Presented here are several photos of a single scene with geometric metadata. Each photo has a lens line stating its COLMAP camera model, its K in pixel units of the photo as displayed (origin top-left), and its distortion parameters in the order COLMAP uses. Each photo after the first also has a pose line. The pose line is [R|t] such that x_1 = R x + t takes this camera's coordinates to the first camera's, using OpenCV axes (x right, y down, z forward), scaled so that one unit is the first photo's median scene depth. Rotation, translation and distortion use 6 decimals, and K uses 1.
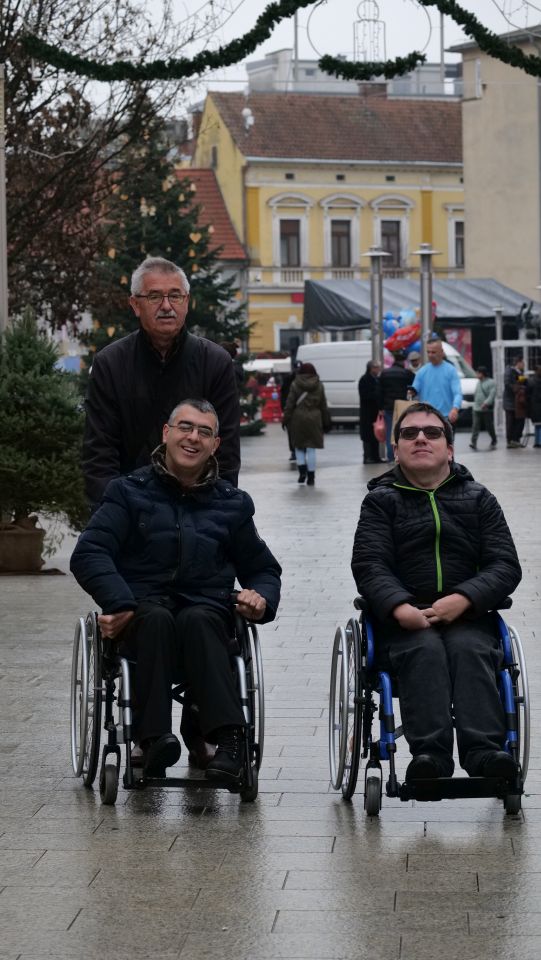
lens RADIAL K [[2913.2, 0, 270.5], [0, 2913.2, 480.0], [0, 0, 1]] dist [0.119226, 0.918283]
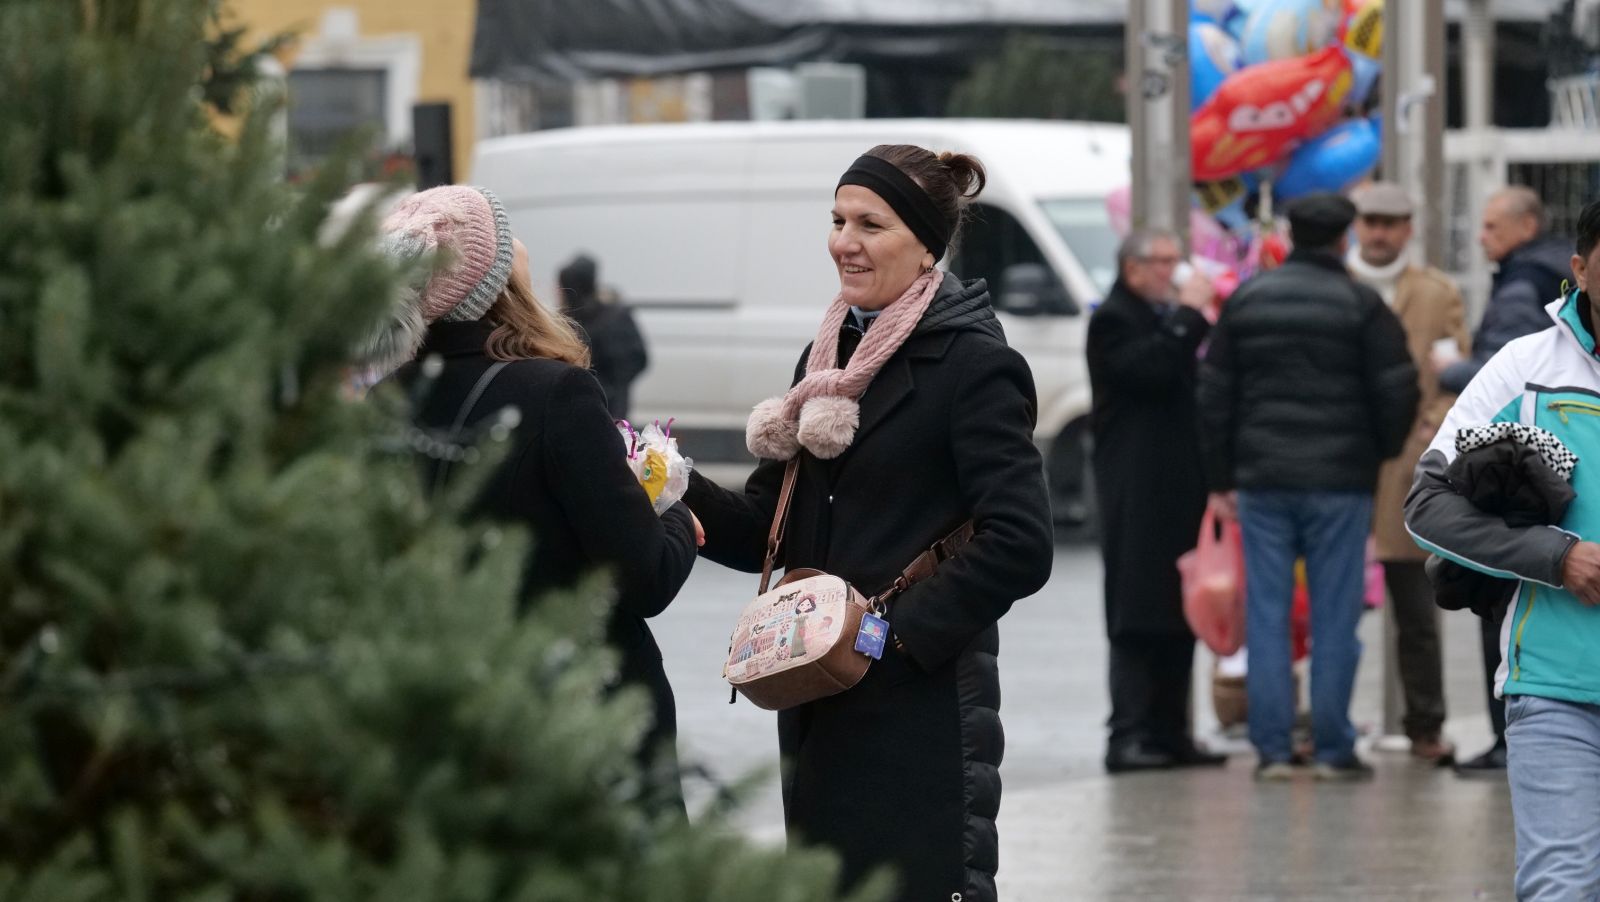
lens RADIAL K [[11372.4, 0, 800.0], [0, 11372.4, 451.0], [0, 0, 1]] dist [-0.607785, -14.965584]
pose [[0.997967, 0.011150, 0.062746, -0.020062], [-0.010001, 0.999777, -0.018592, -0.006789], [-0.062939, 0.017927, 0.997856, 0.139021]]
